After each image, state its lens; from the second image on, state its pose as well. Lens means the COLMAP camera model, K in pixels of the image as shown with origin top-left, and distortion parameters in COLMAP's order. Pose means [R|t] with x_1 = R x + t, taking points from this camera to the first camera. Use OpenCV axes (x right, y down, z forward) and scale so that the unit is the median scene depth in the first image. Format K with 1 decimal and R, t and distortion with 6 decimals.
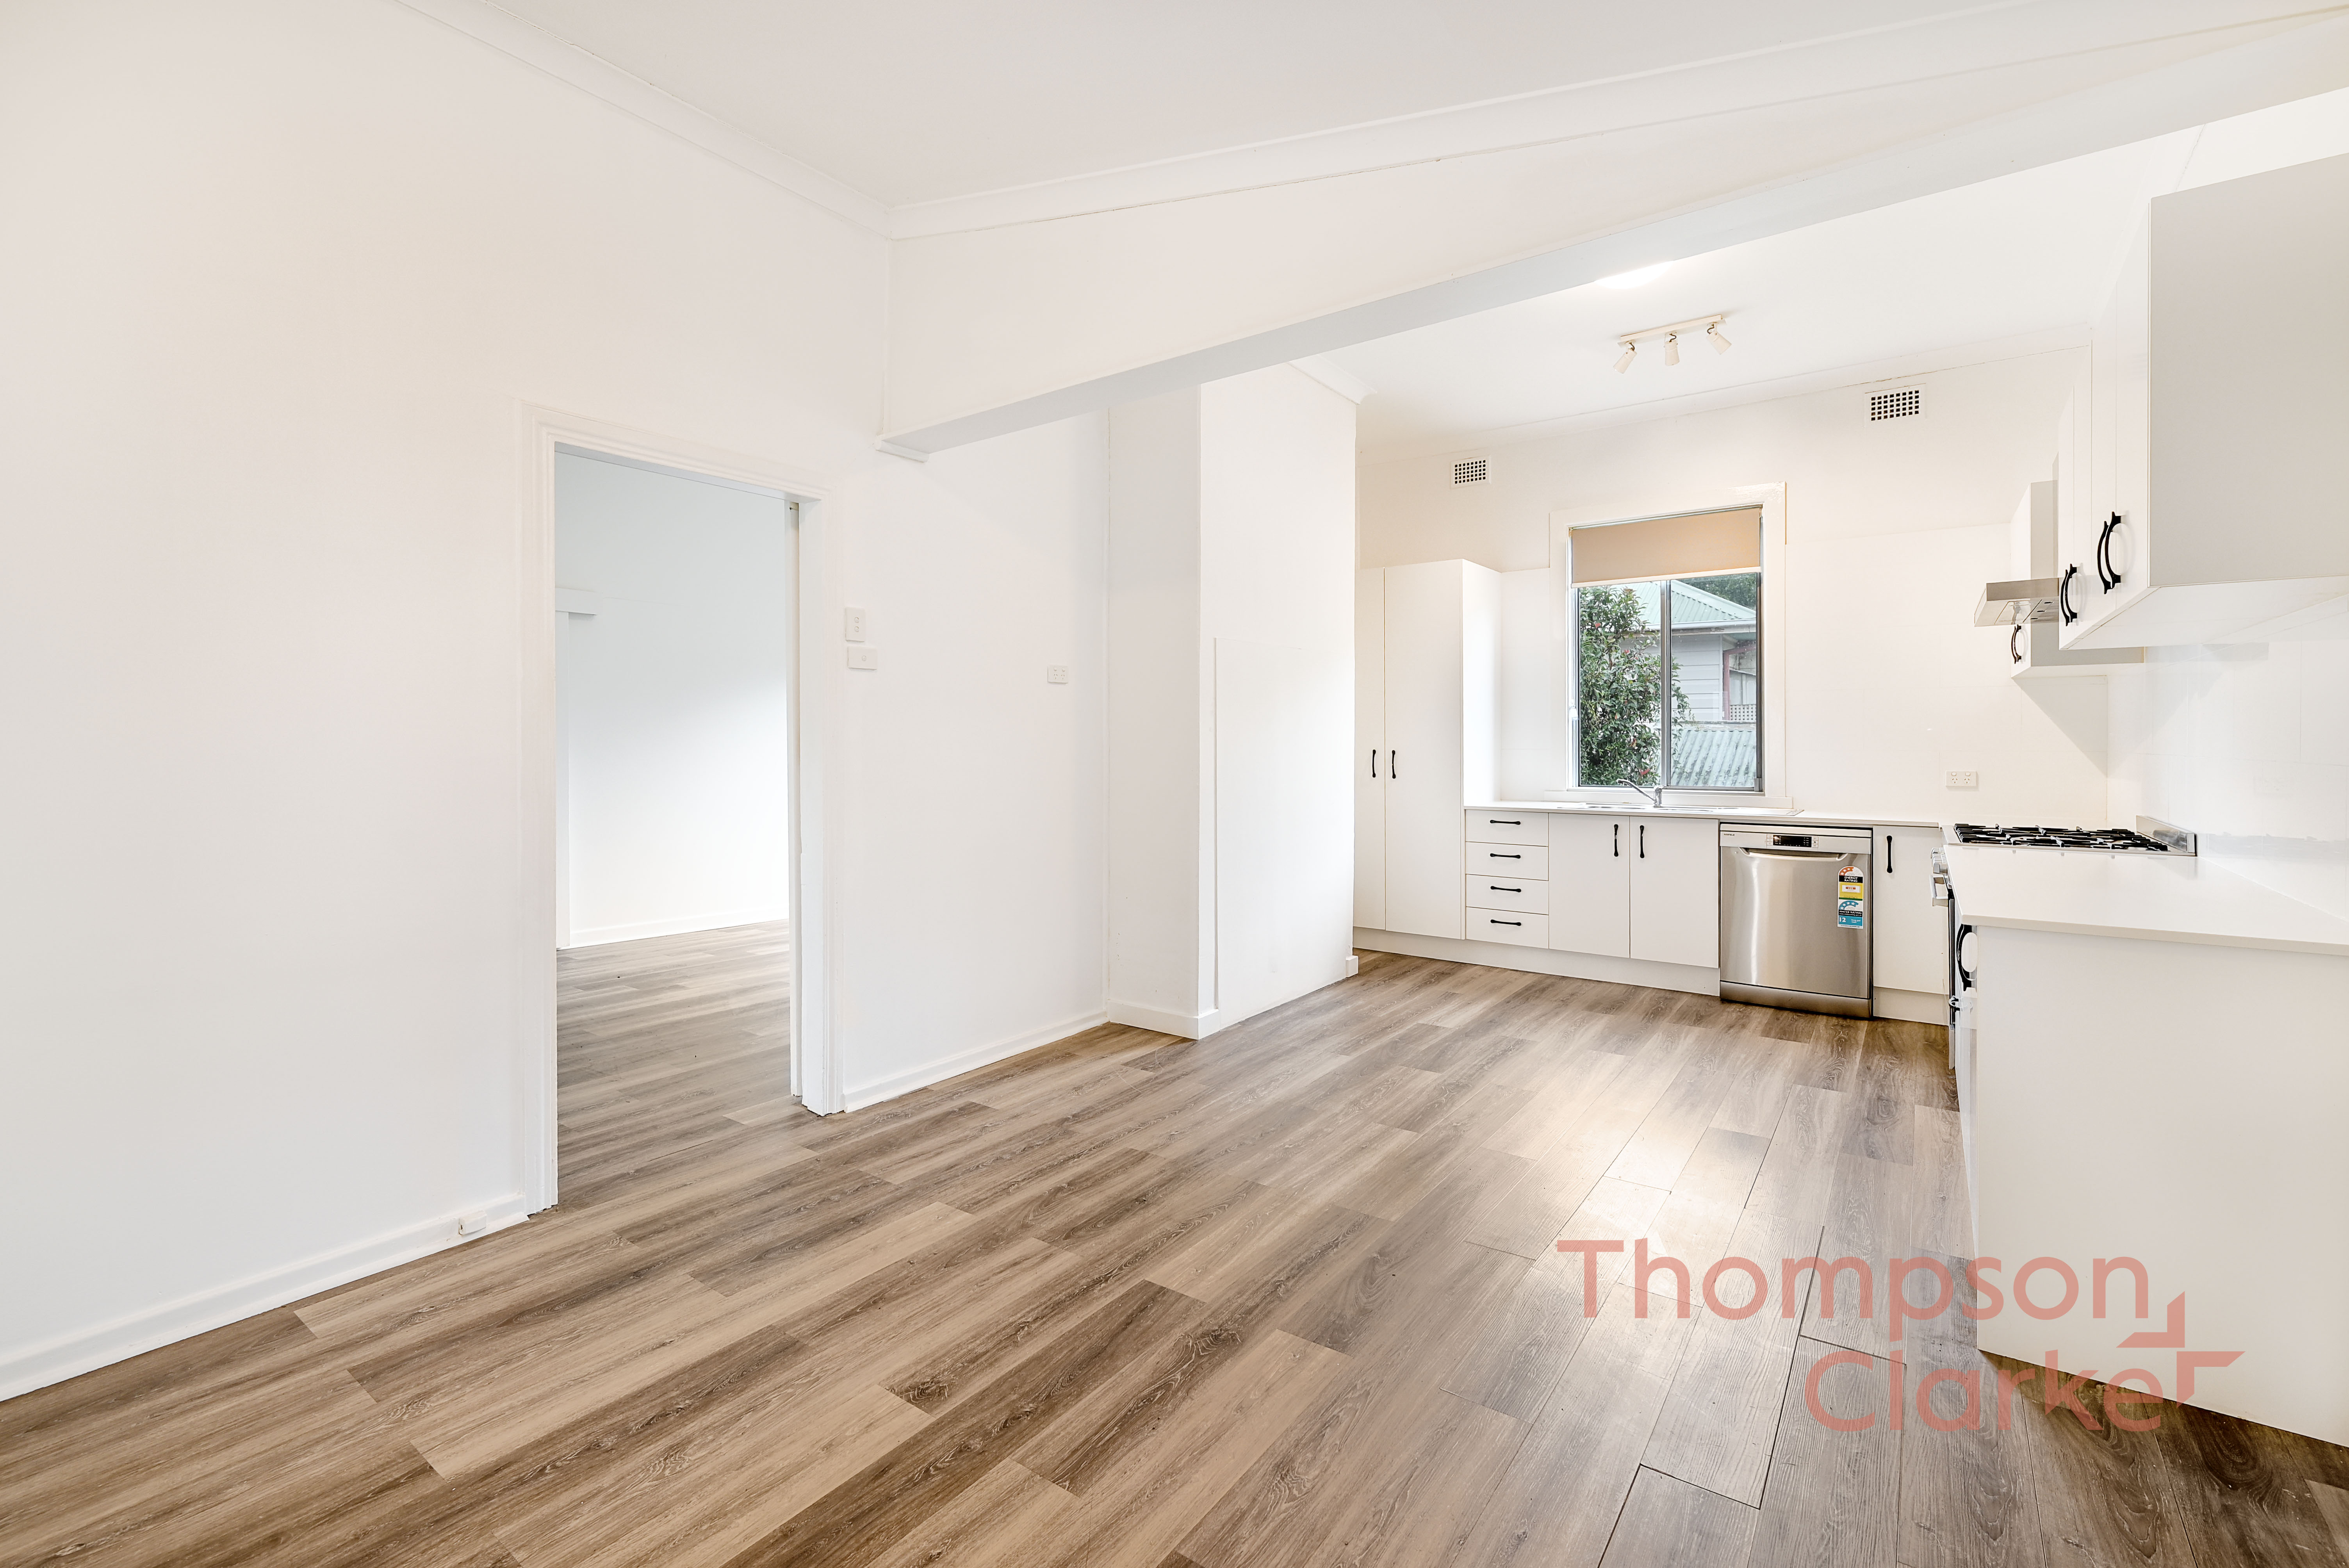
lens RADIAL K [[1046.1, 0, 1169.2], [0, 1046.1, 751.1], [0, 0, 1]] dist [-0.003721, -0.000385]
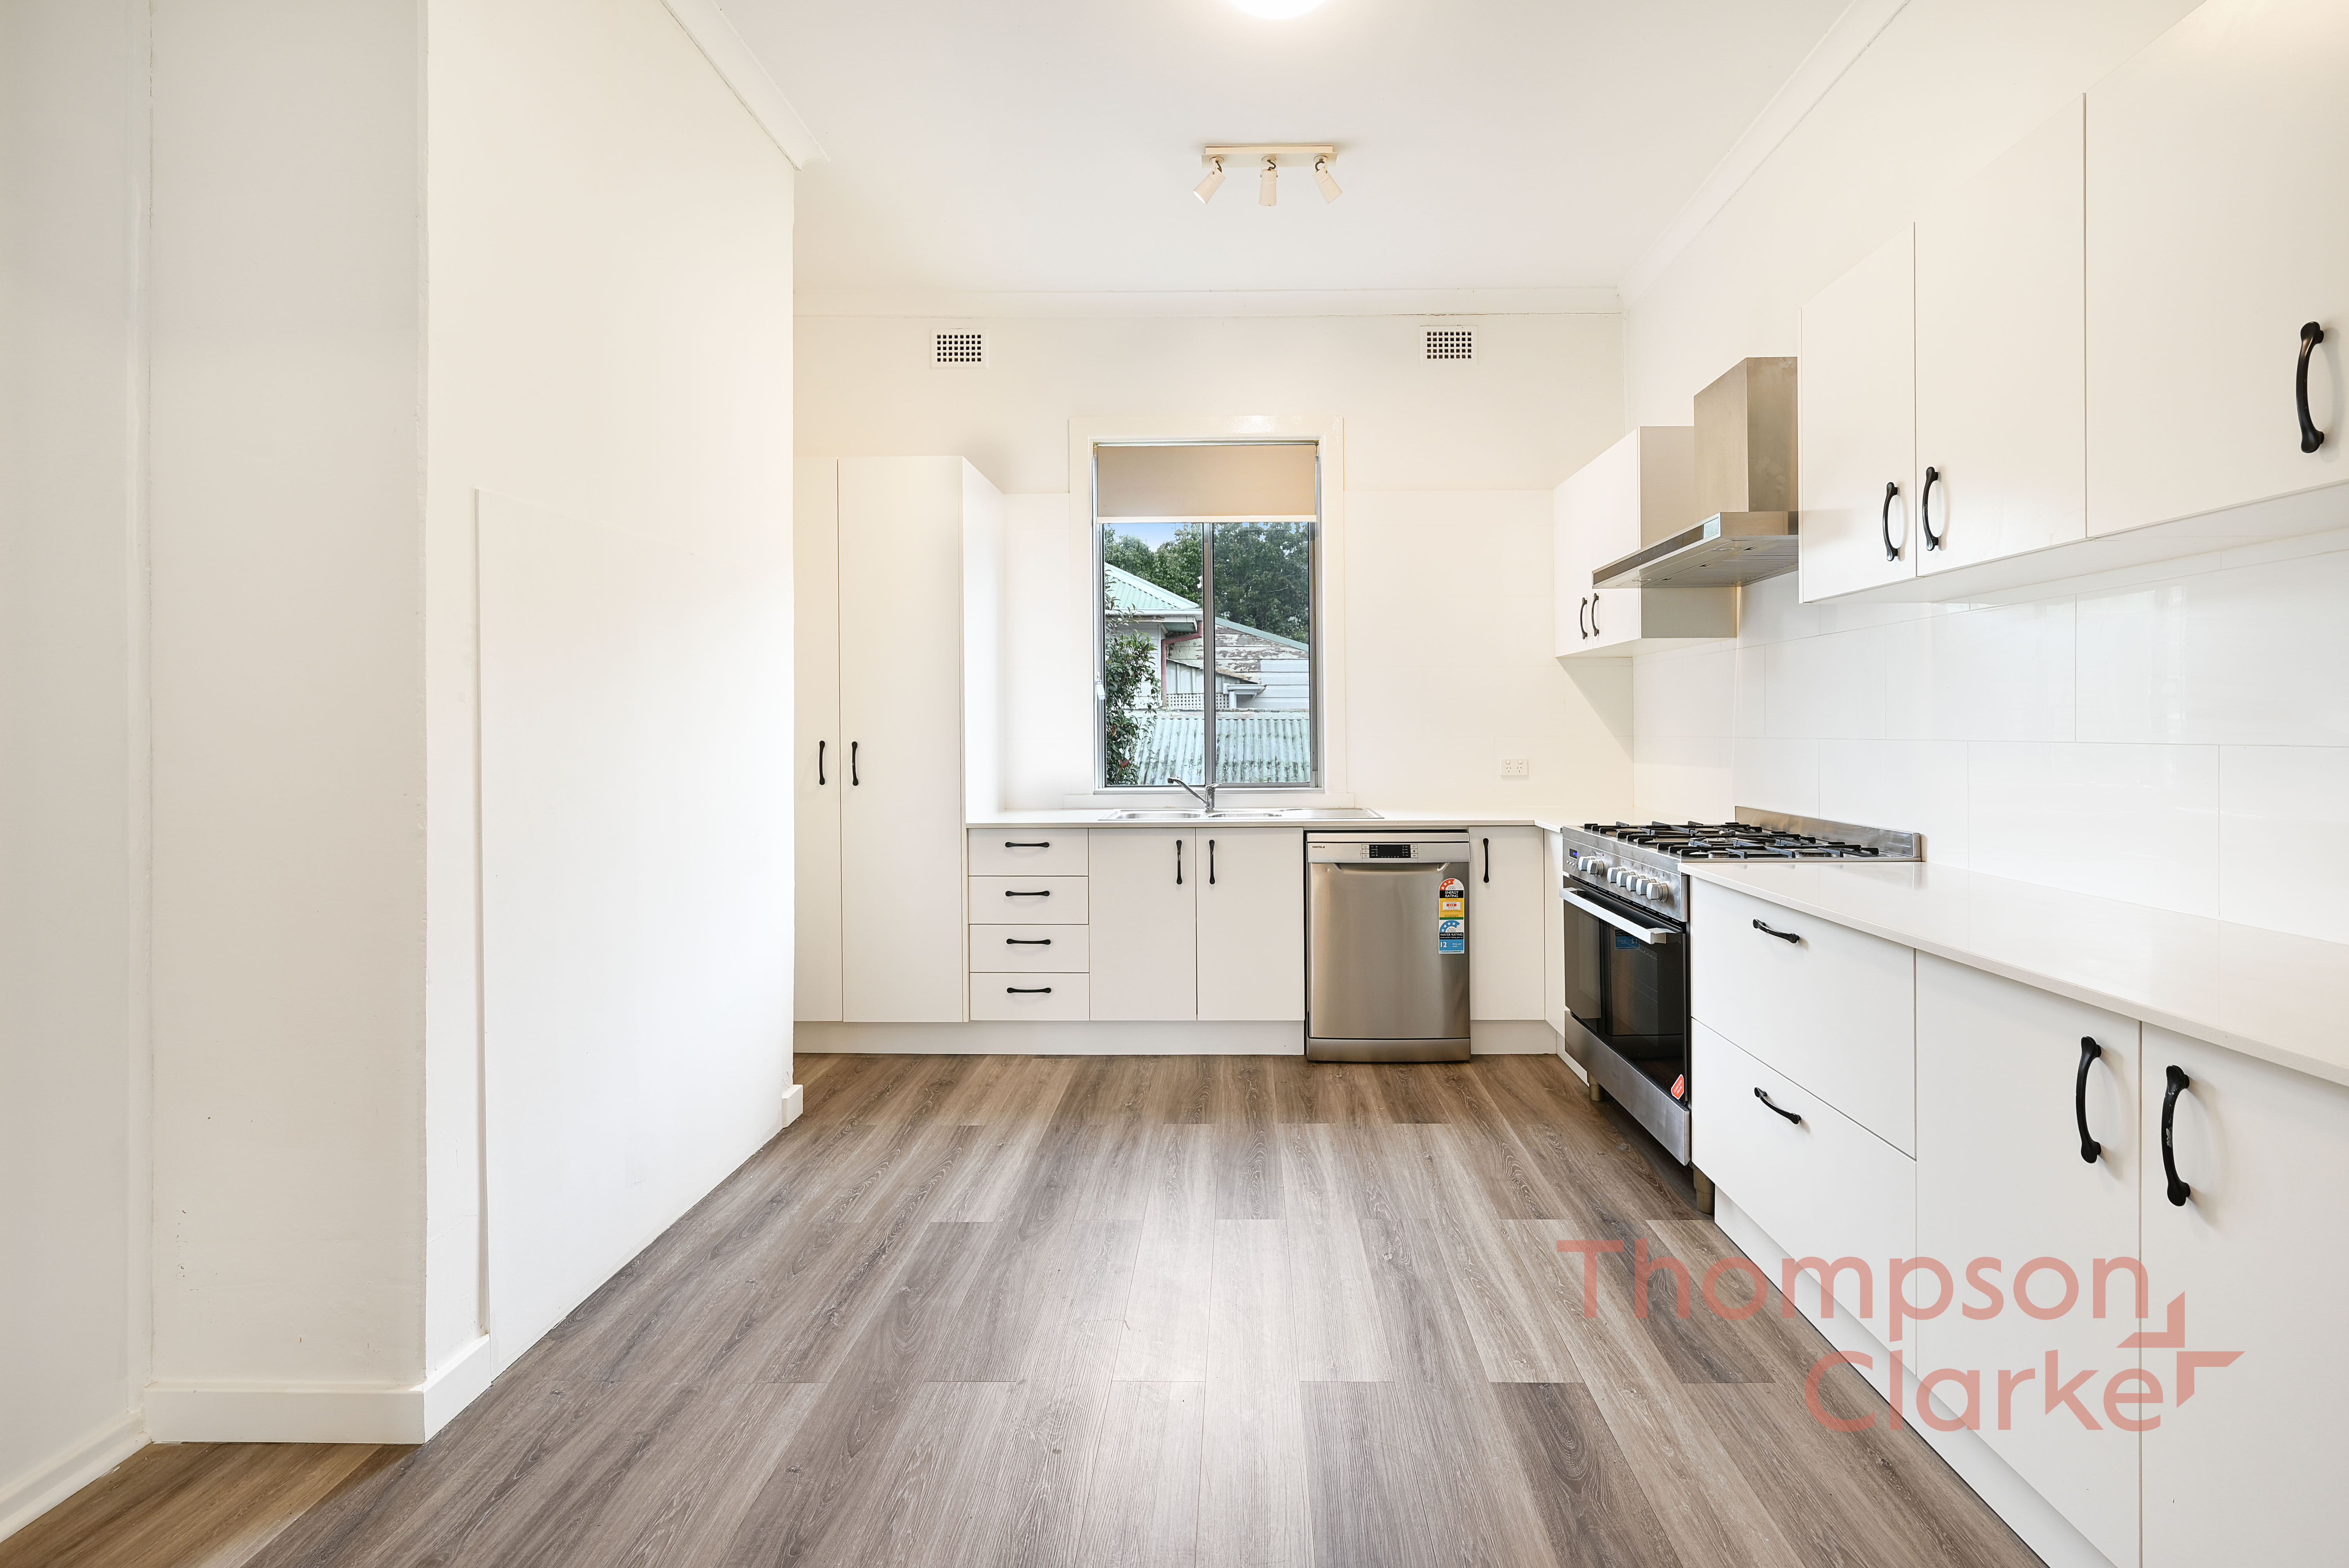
lens RADIAL K [[1030.5, 0, 1242.1], [0, 1030.5, 731.5], [0, 0, 1]] dist [-0.002043, 0.000097]
pose [[0.815070, -0.003661, 0.579350, 0.049396], [0.009384, 0.999932, -0.006883, -0.000679], [-0.579286, 0.011047, 0.815050, 0.411539]]
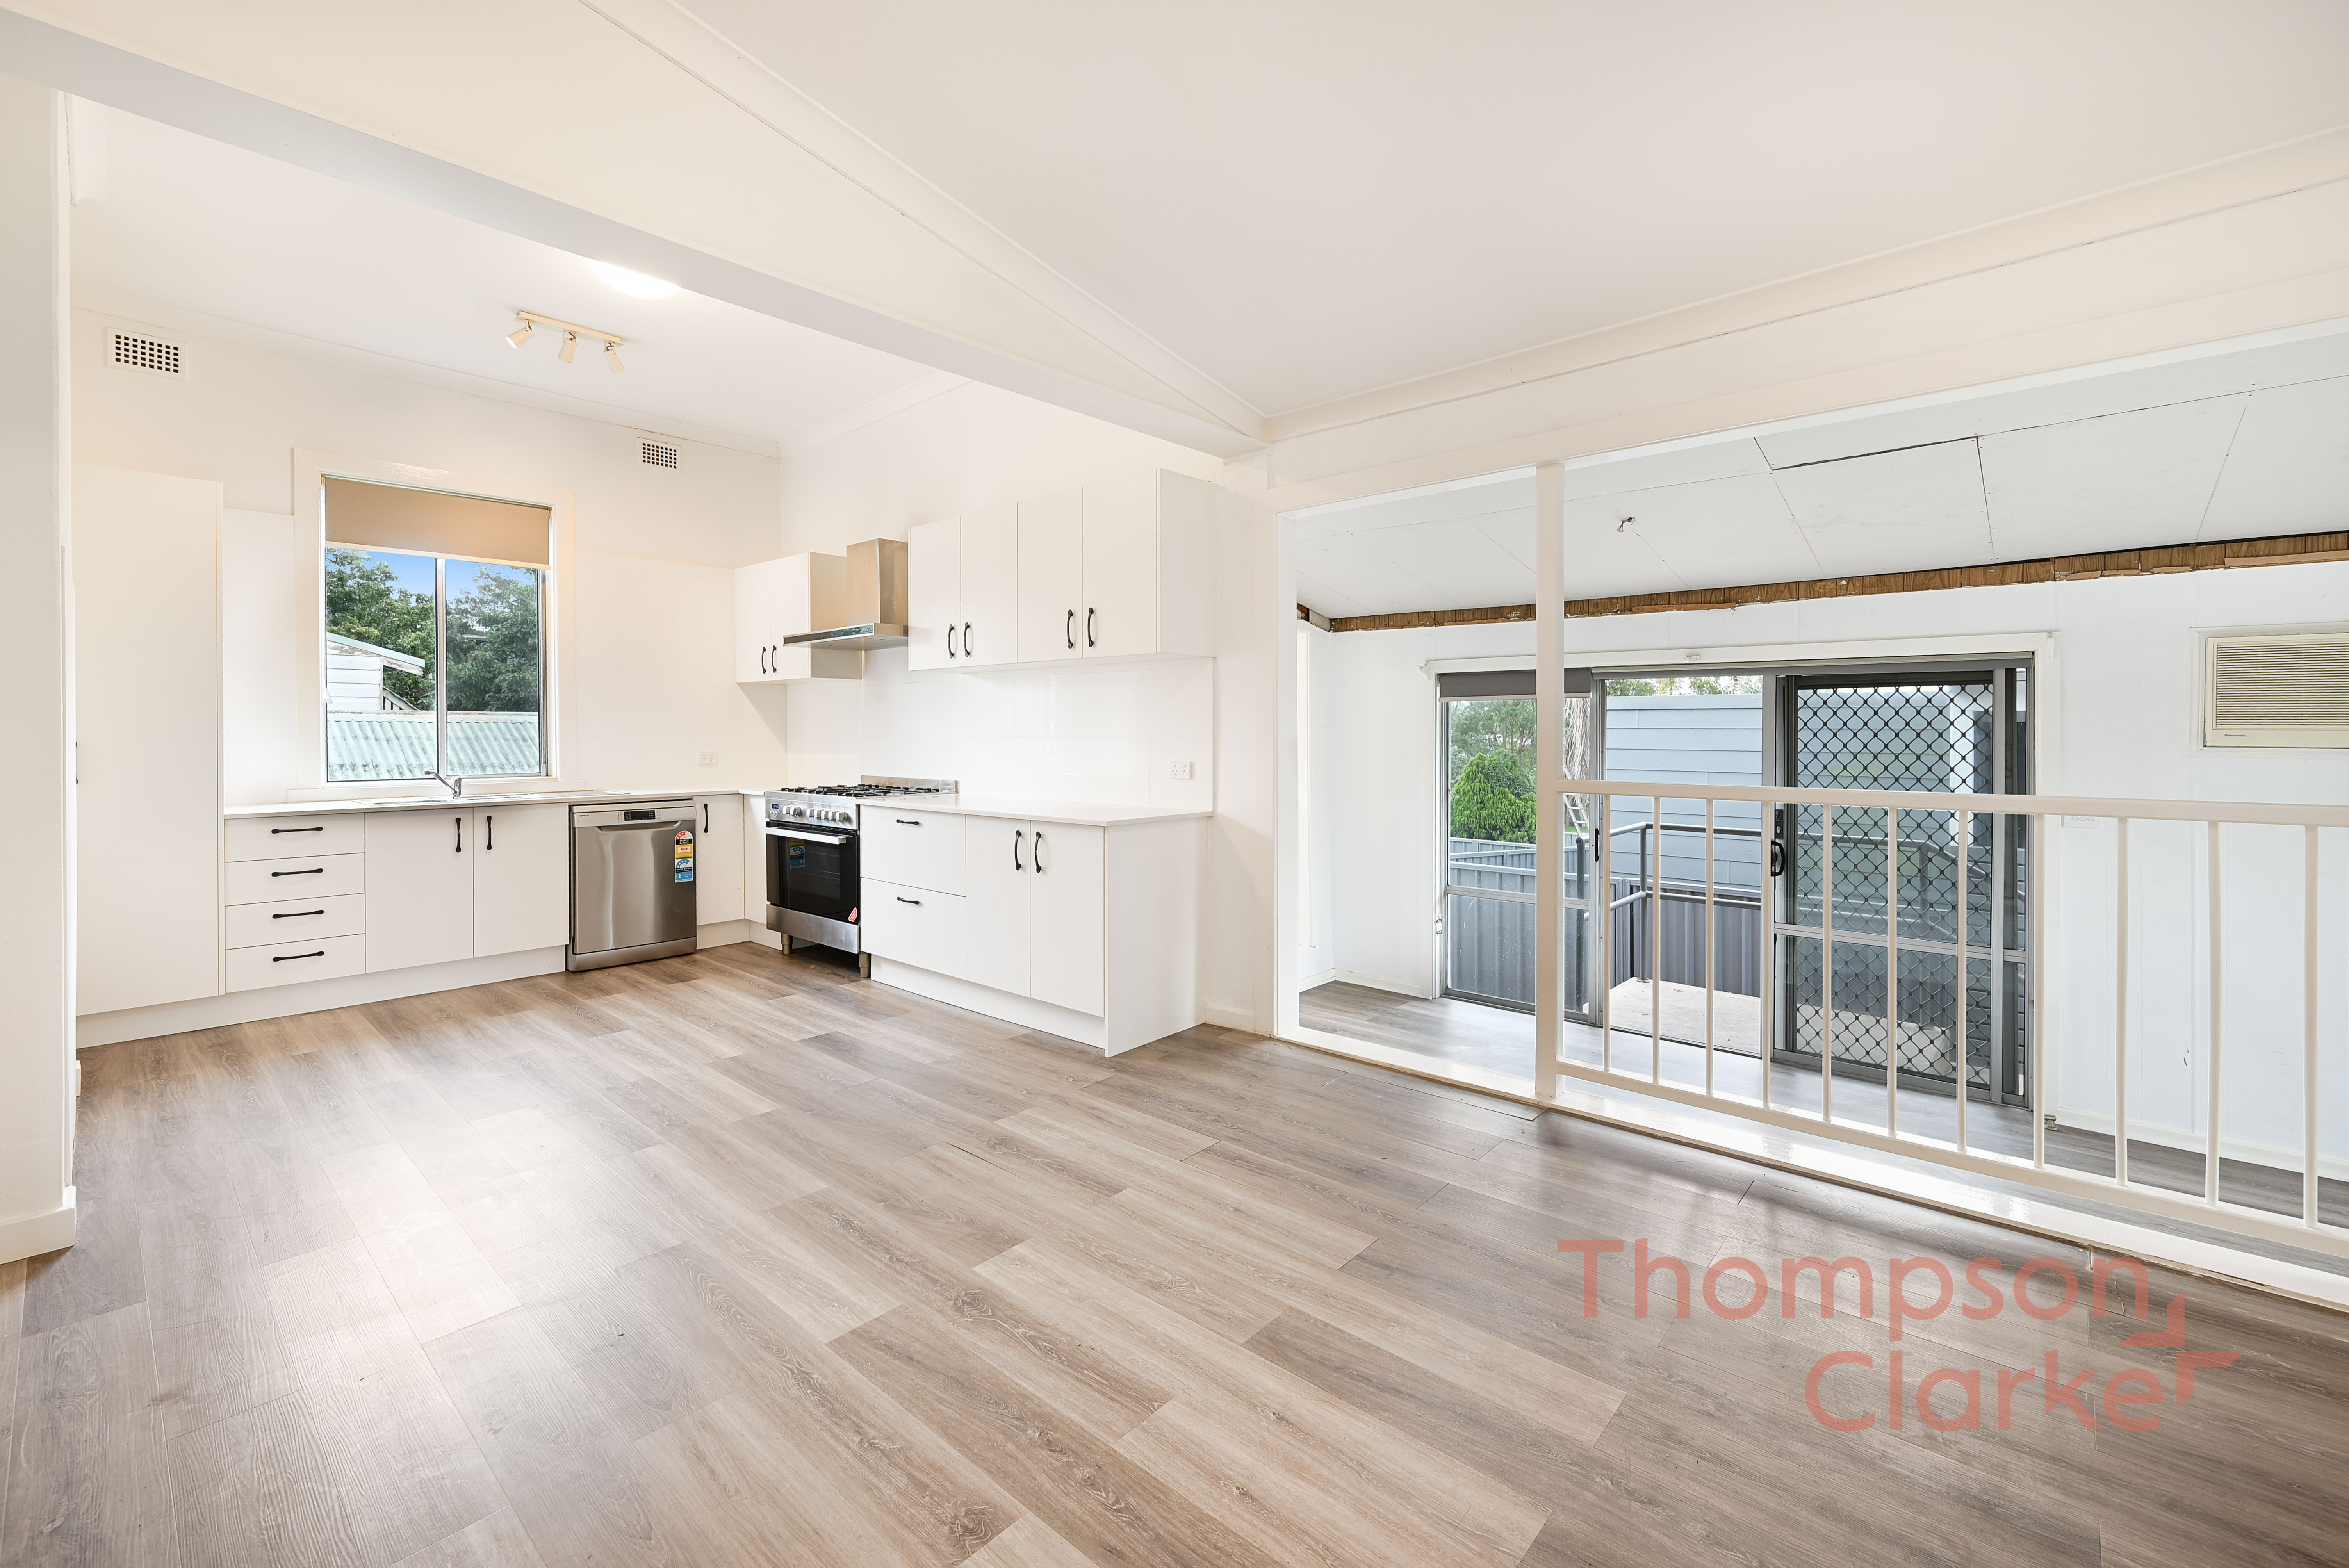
lens RADIAL K [[949.1, 0, 1170.7], [0, 949.1, 735.4], [0, 0, 1]] dist [-0.000772, -0.000061]
pose [[0.106510, -0.004276, 0.994302, -0.366258], [0.011171, 0.999933, 0.003104, 0.001389], [-0.994249, 0.010777, 0.106550, 0.297616]]
